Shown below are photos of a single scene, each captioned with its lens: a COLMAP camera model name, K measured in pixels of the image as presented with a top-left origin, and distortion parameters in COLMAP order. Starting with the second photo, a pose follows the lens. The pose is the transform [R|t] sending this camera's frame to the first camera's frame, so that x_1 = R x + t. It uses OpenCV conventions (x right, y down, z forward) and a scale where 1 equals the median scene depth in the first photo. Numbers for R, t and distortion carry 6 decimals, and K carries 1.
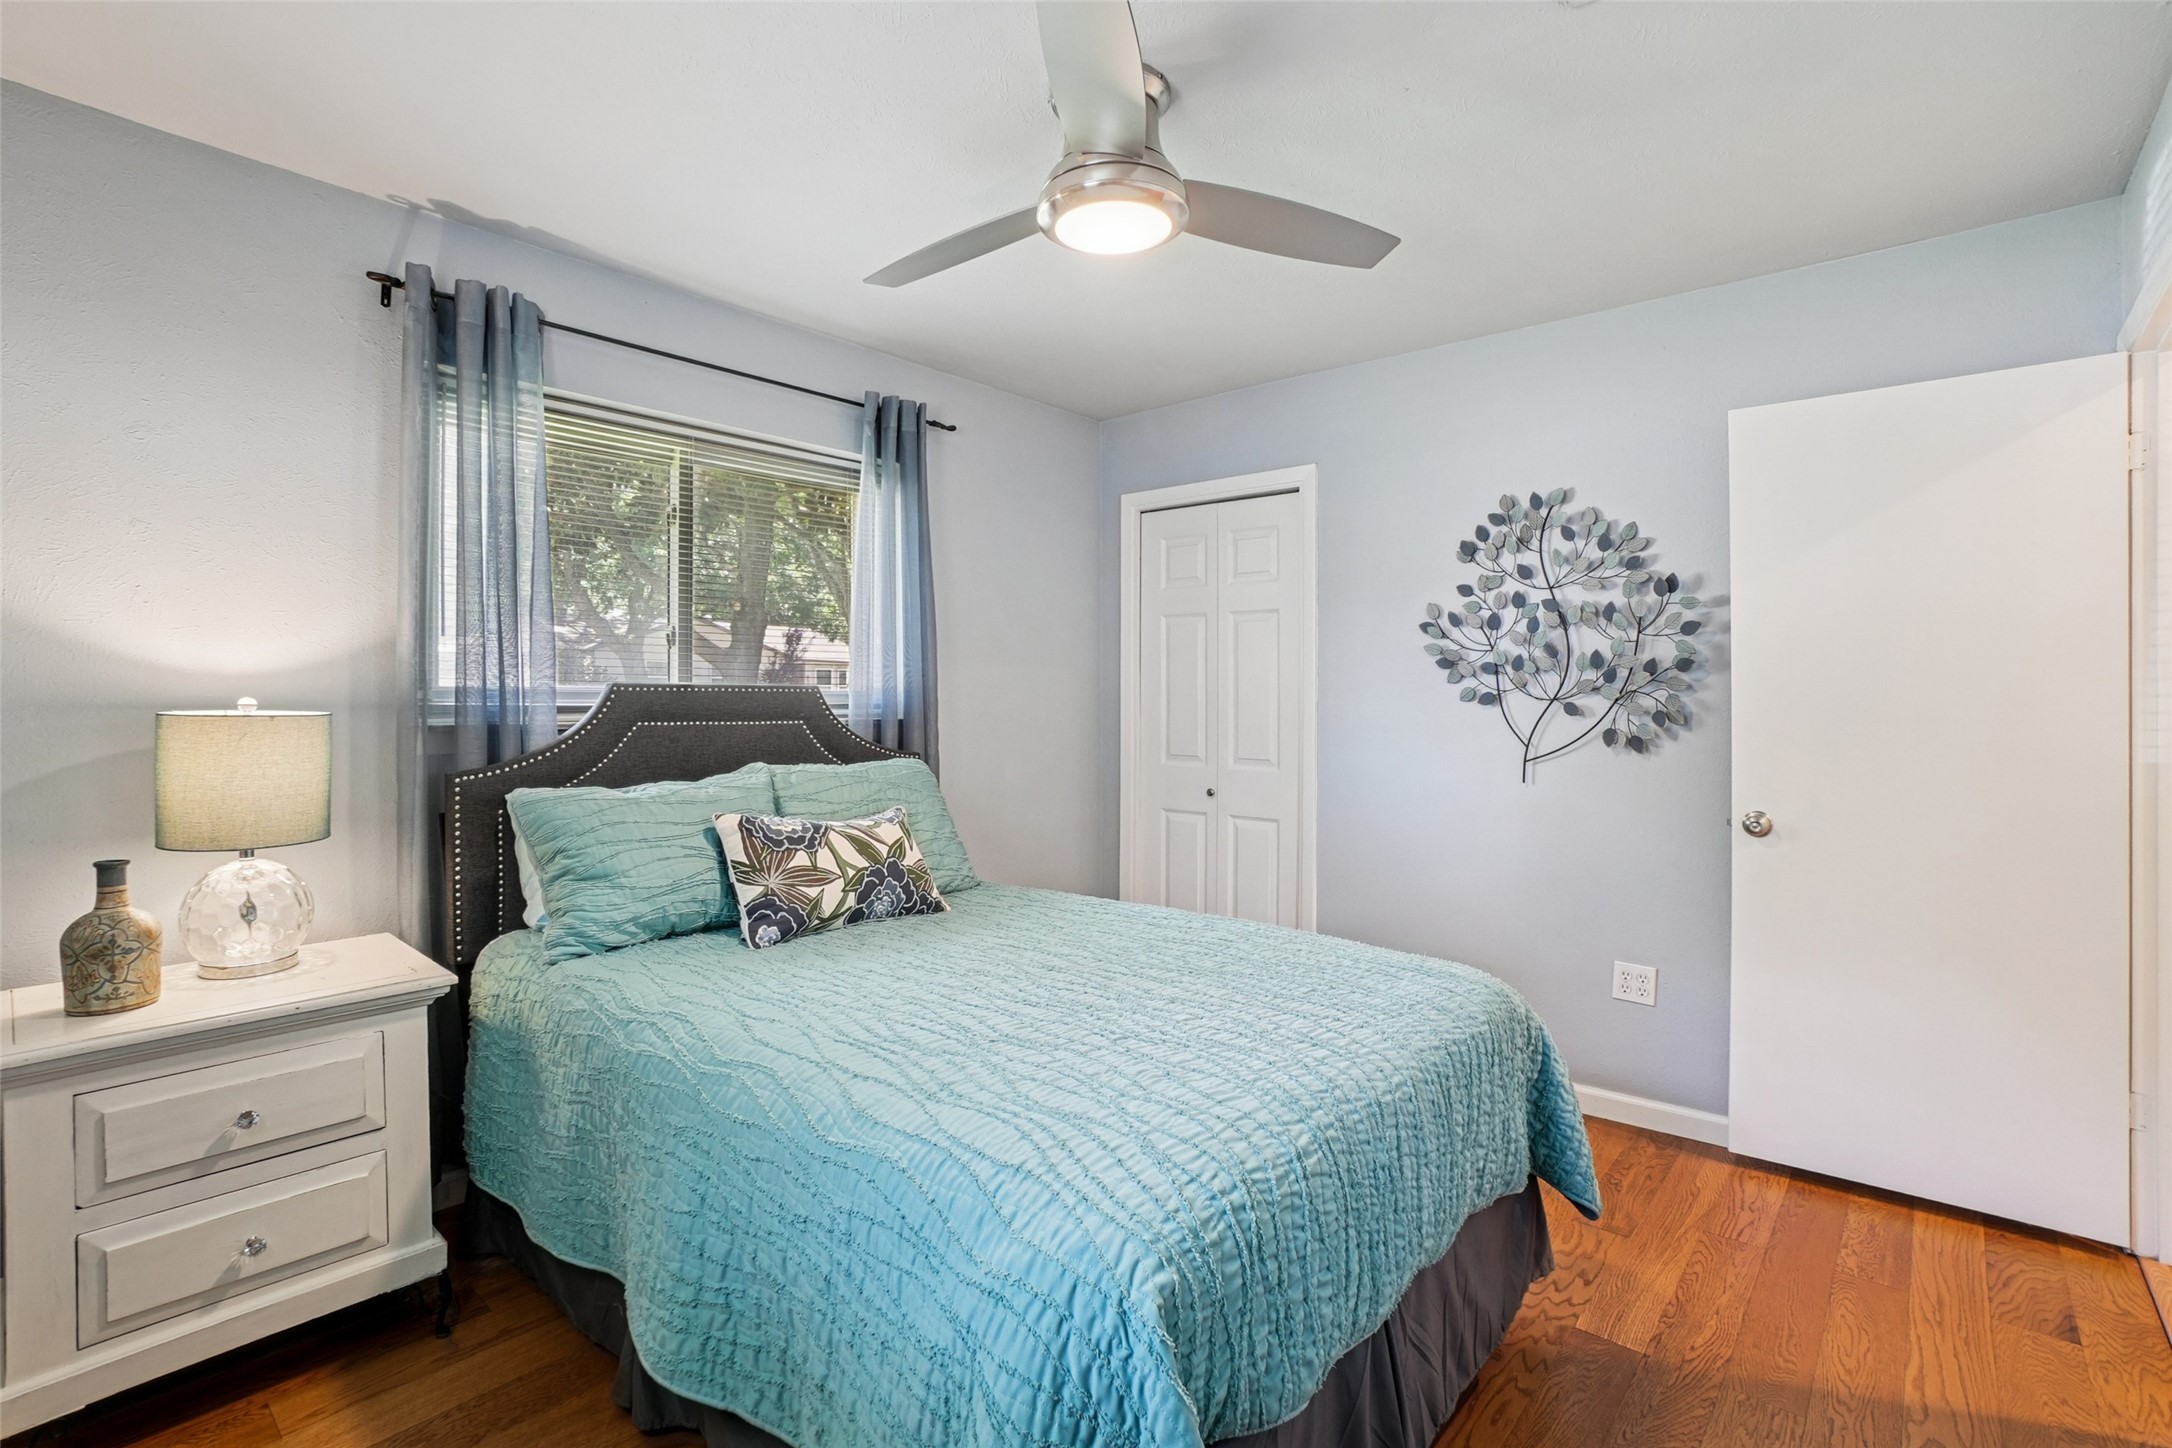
lens RADIAL K [[1011.9, 0, 1072.4], [0, 1011.9, 692.9], [0, 0, 1]] dist [-0.058964, 0.023120]
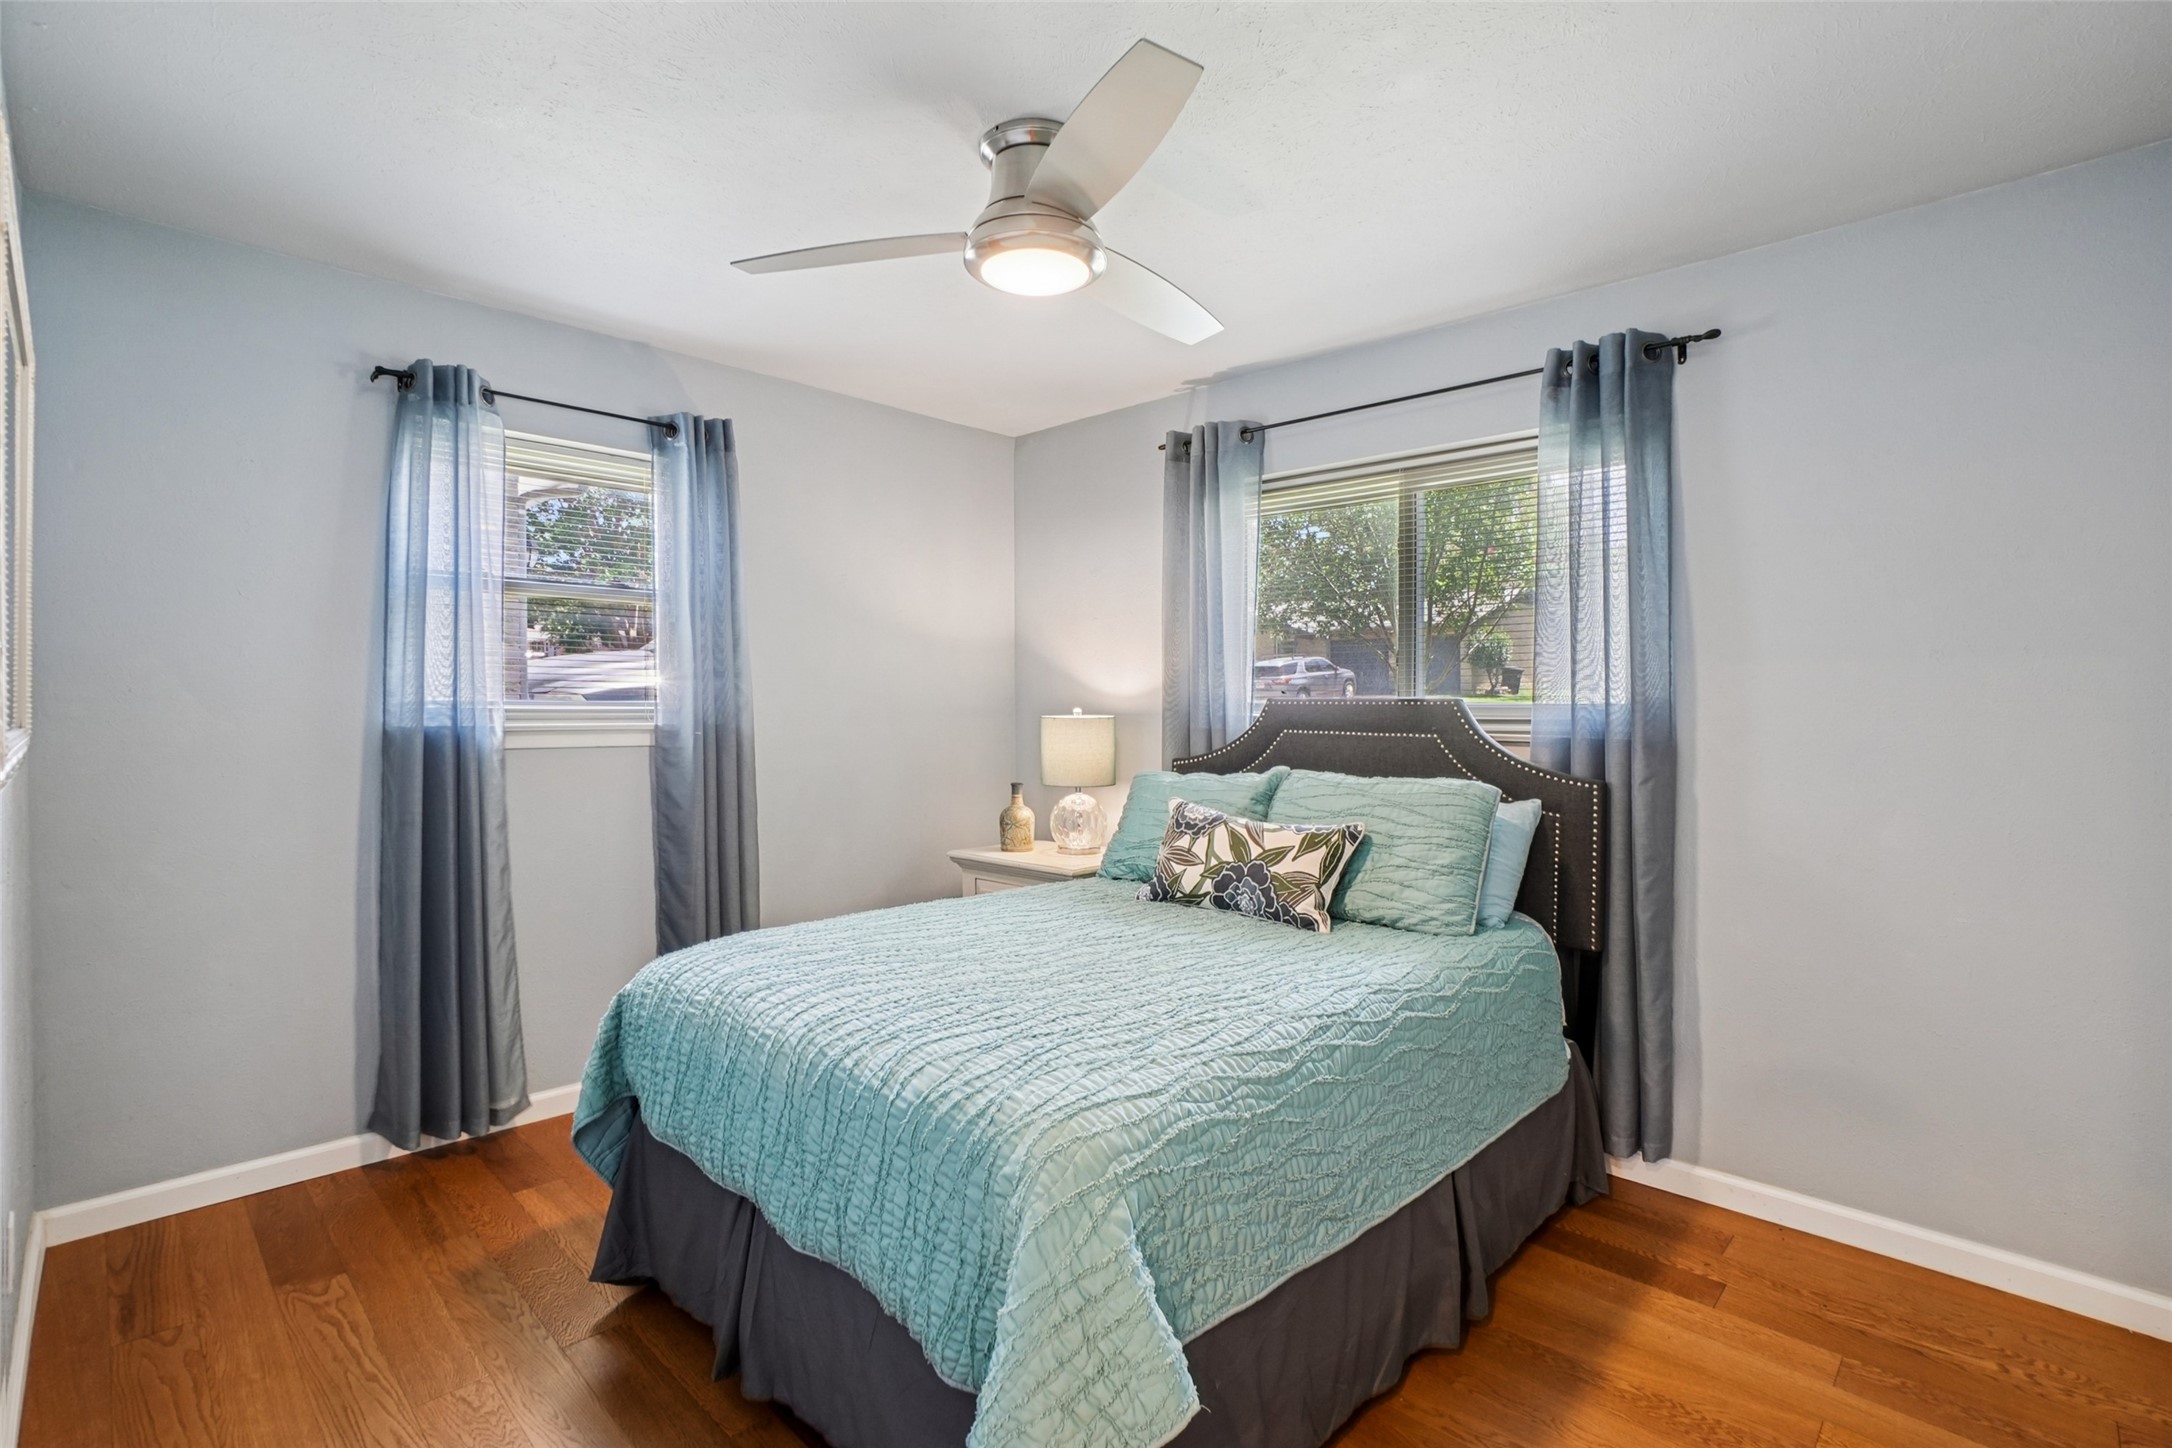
lens RADIAL K [[1018.6, 0, 1050.1], [0, 1018.6, 719.5], [0, 0, 1]] dist [-0.070016, 0.027513]
pose [[-0.061939, 0.005329, -0.998066, 0.913454], [-0.007312, 0.999956, 0.005793, 0.012976], [0.998053, 0.007656, -0.061897, 0.874726]]
